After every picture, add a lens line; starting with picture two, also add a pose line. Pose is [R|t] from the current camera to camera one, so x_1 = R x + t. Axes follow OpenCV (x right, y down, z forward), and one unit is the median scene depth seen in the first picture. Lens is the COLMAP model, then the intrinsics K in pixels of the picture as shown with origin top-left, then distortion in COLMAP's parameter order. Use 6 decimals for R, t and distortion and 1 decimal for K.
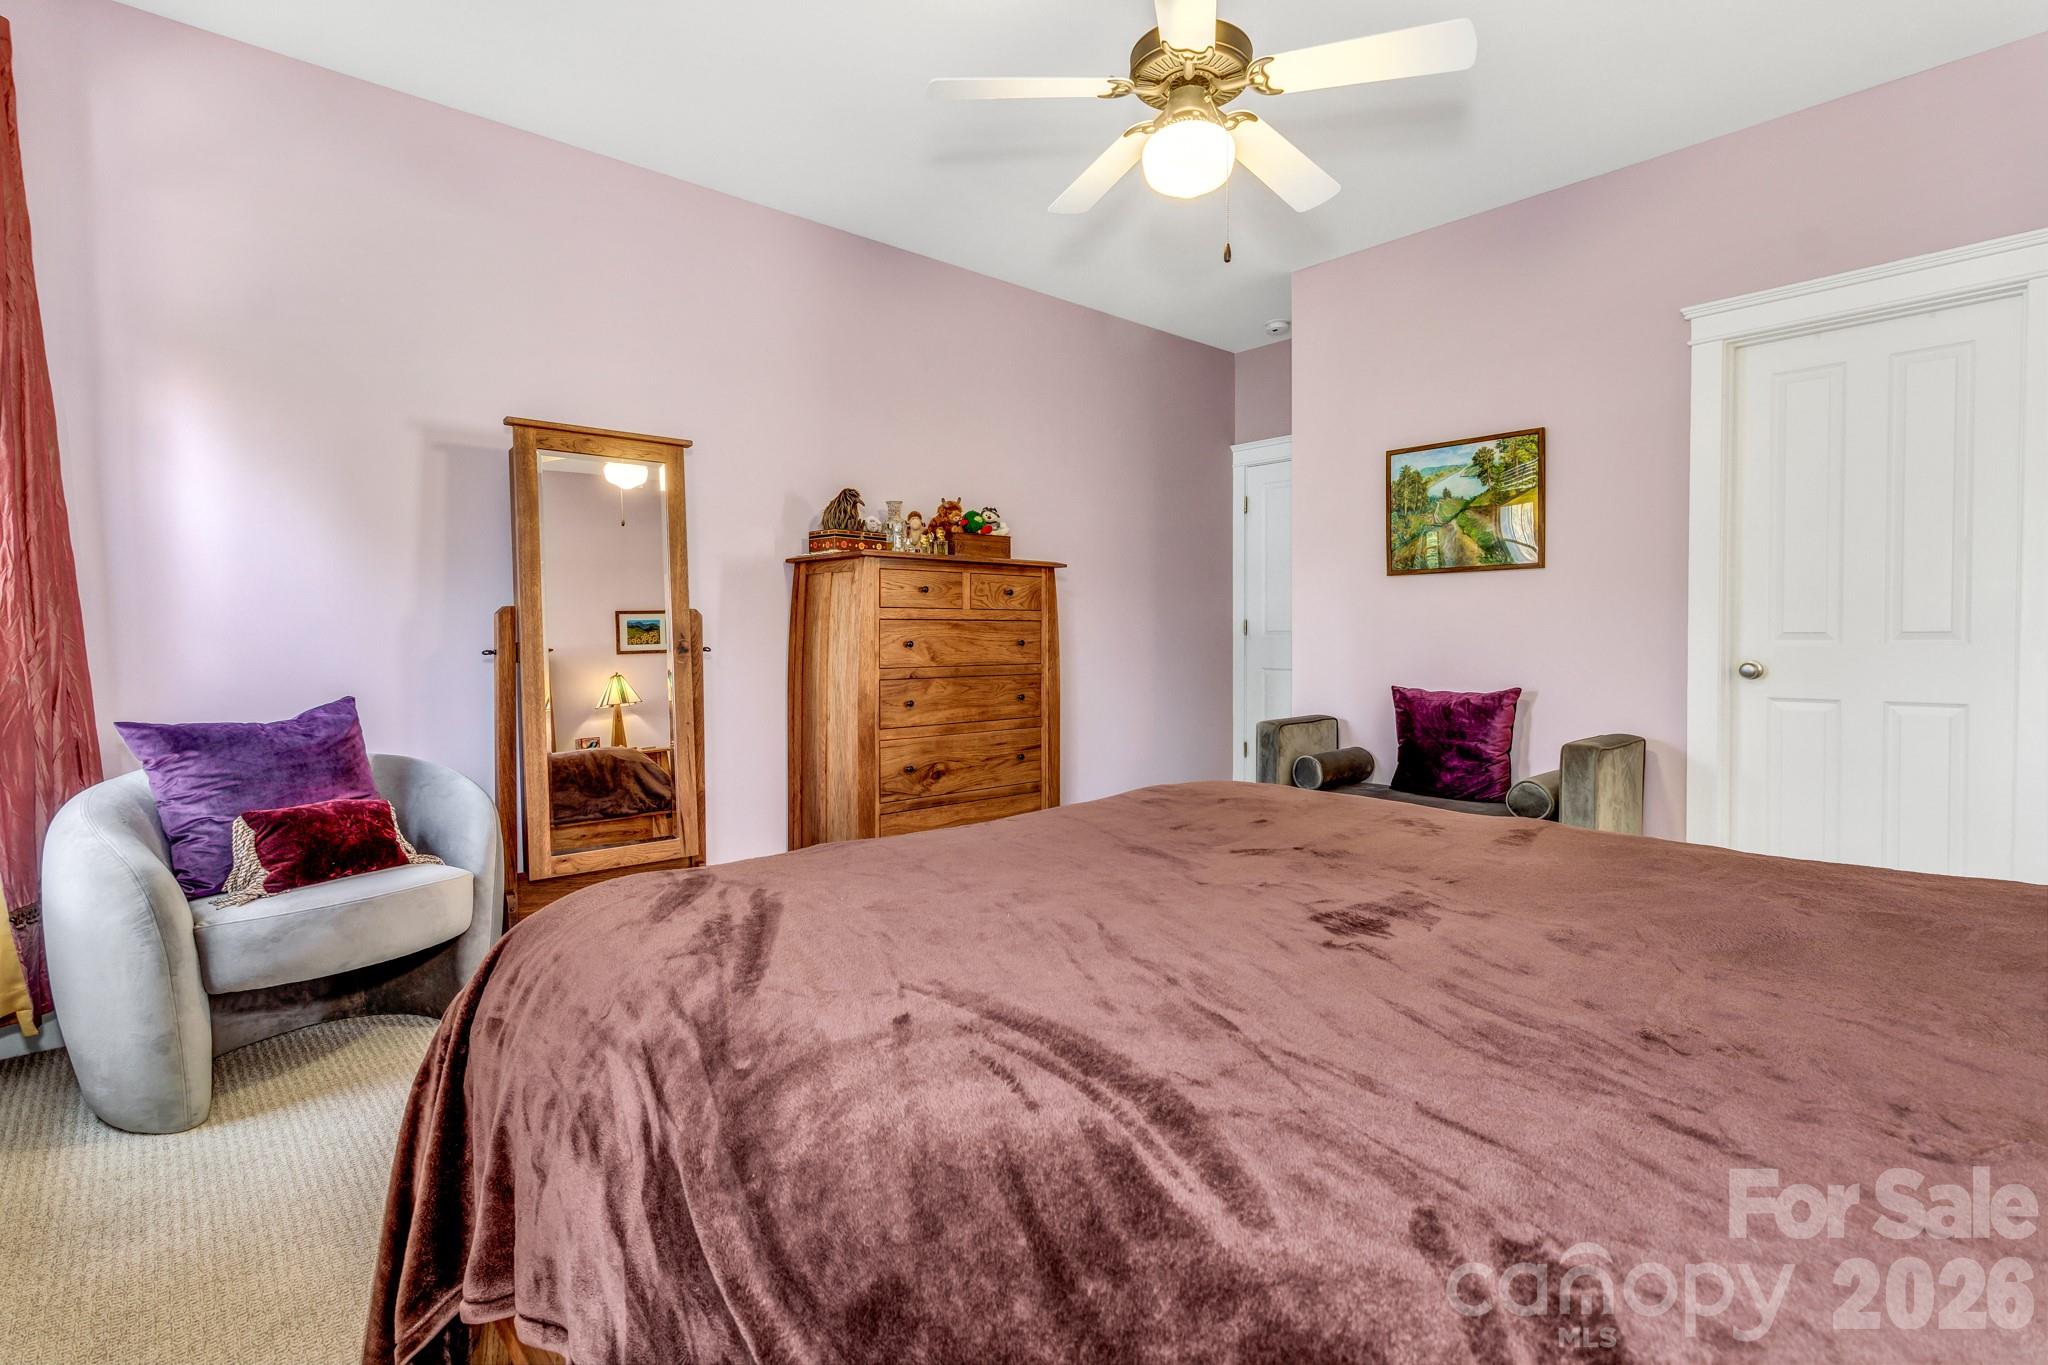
lens RADIAL K [[960.2, 0, 1025.7], [0, 960.2, 653.5], [0, 0, 1]] dist [-0.002596, -0.000236]
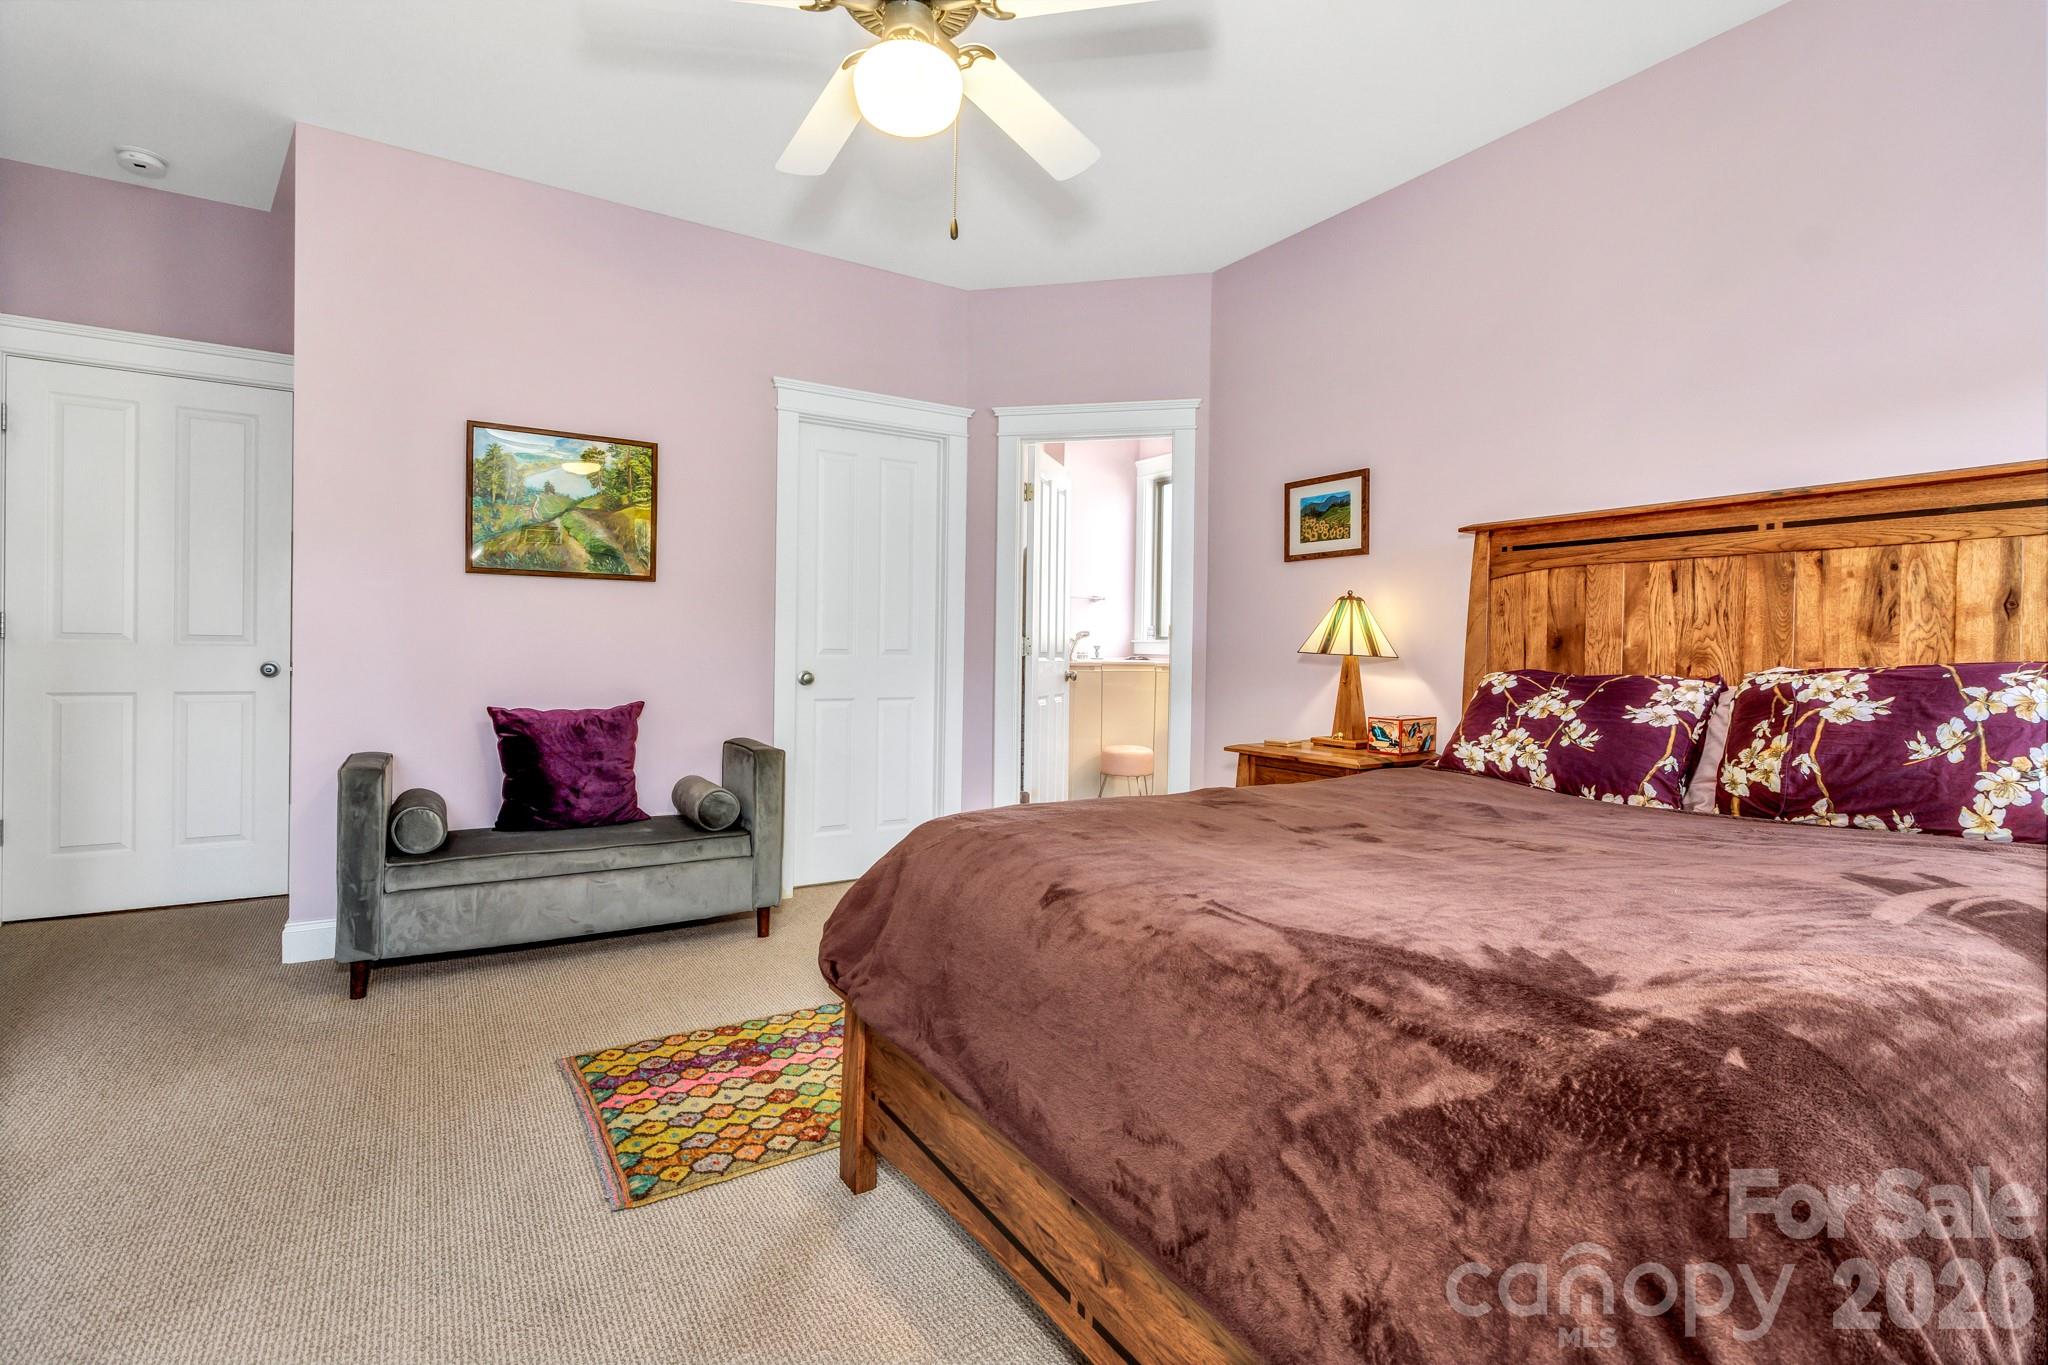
lens RADIAL K [[946.2, 0, 1030.9], [0, 946.2, 656.8], [0, 0, 1]] dist [-0.004040, -0.000556]
pose [[0.163223, -0.000355, 0.986589, -0.372436], [0.005764, 0.999983, -0.000594, -0.007049], [-0.986572, 0.005783, 0.163222, 0.436939]]
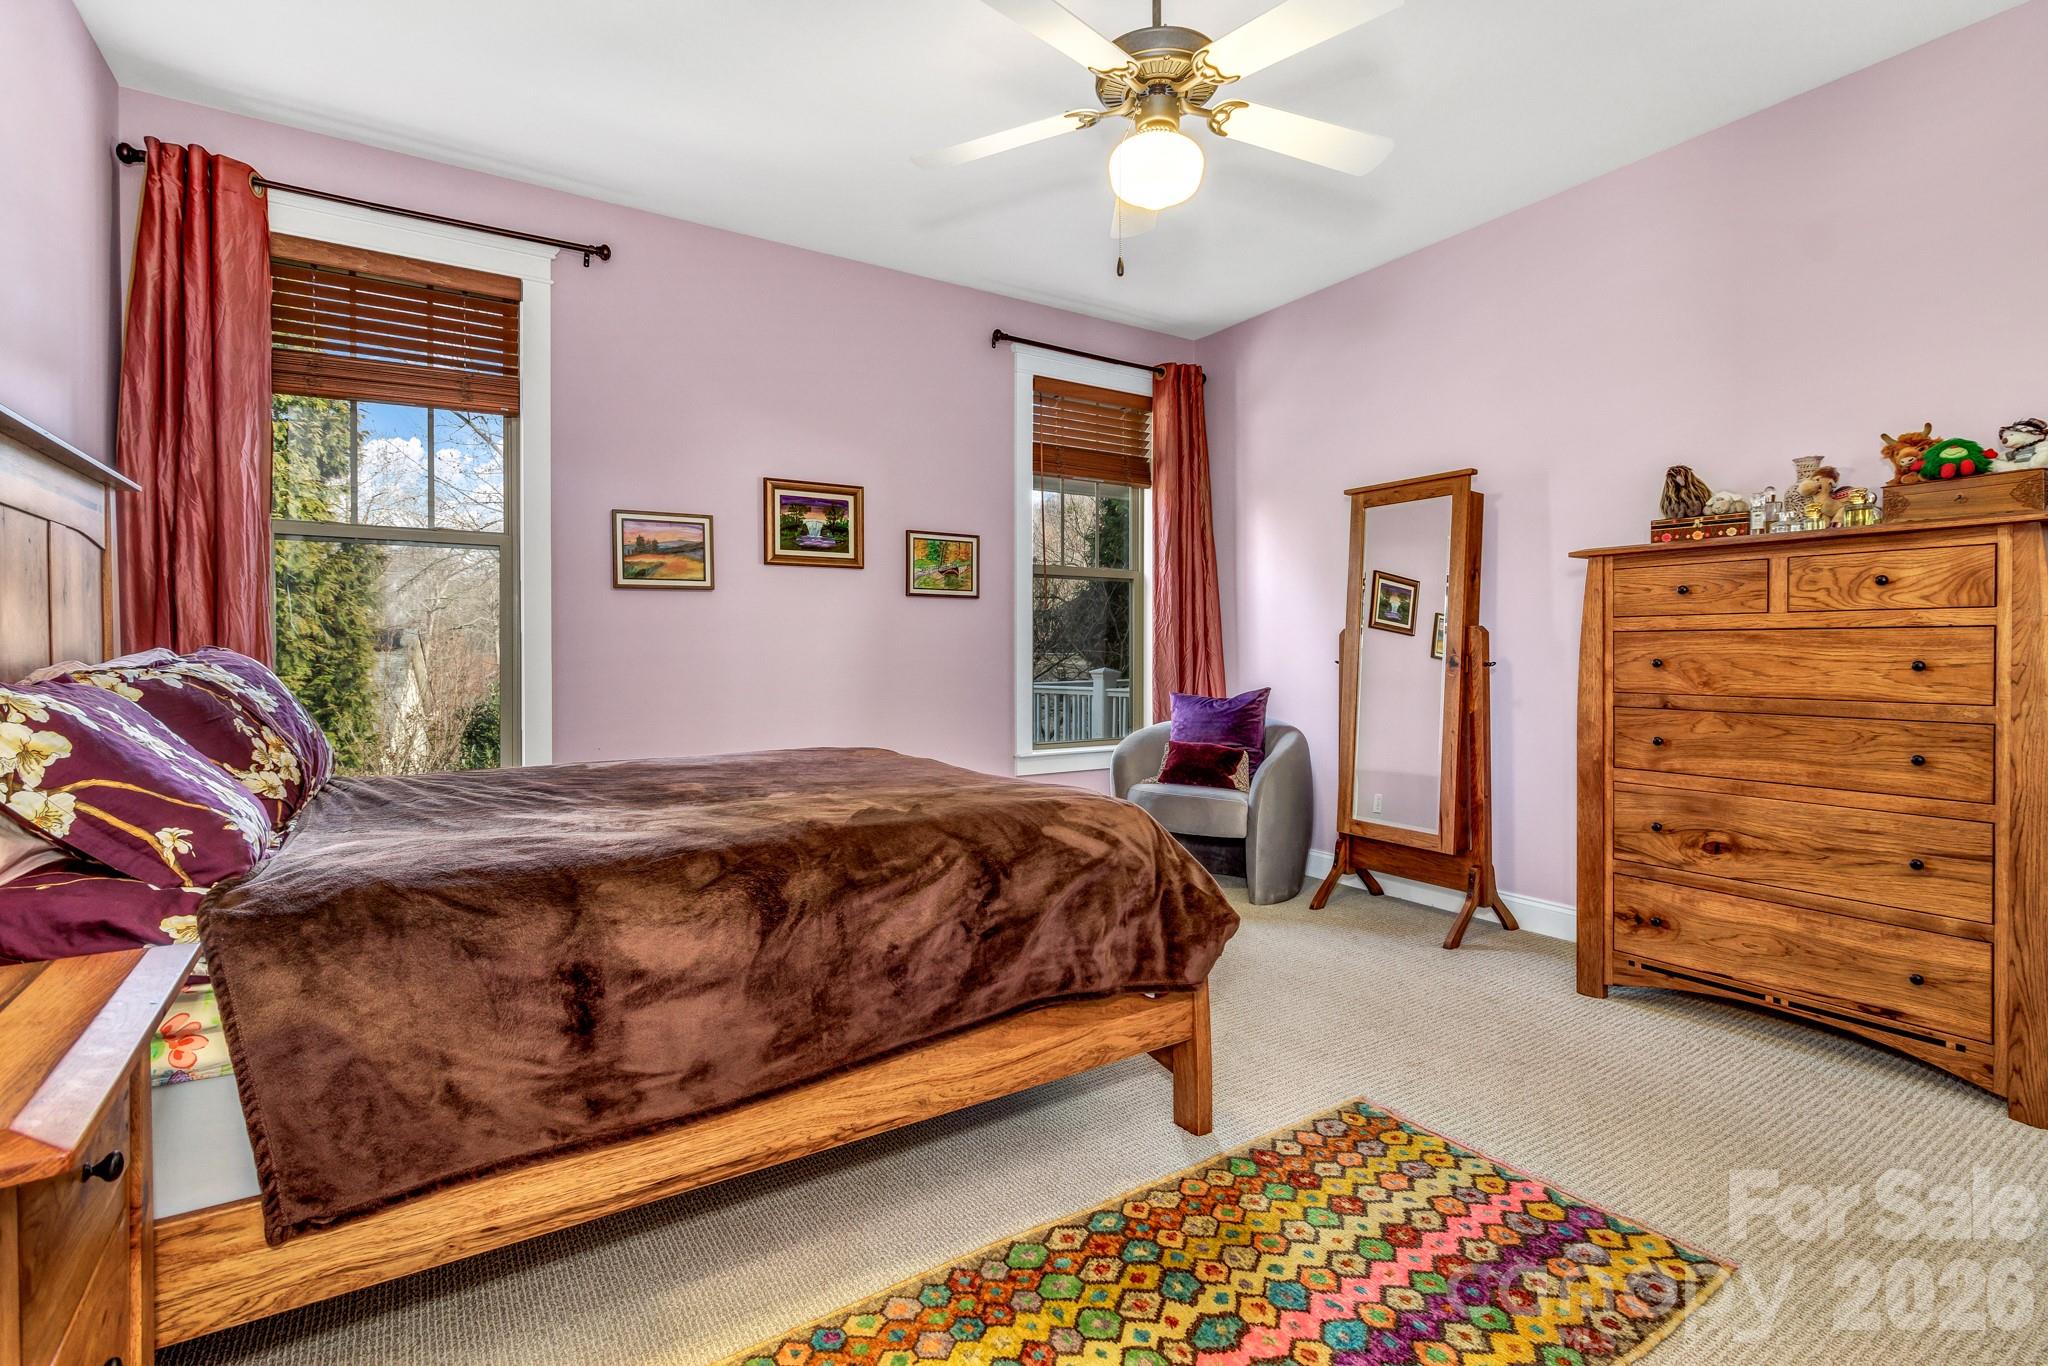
lens RADIAL K [[946.2, 0, 1030.9], [0, 946.2, 657.3], [0, 0, 1]] dist [-0.004040, -0.000556]
pose [[-0.151774, 0.012663, -0.988334, 0.670394], [-0.018562, 0.999705, 0.015659, -0.016061], [0.988241, 0.020722, -0.151494, 0.594992]]
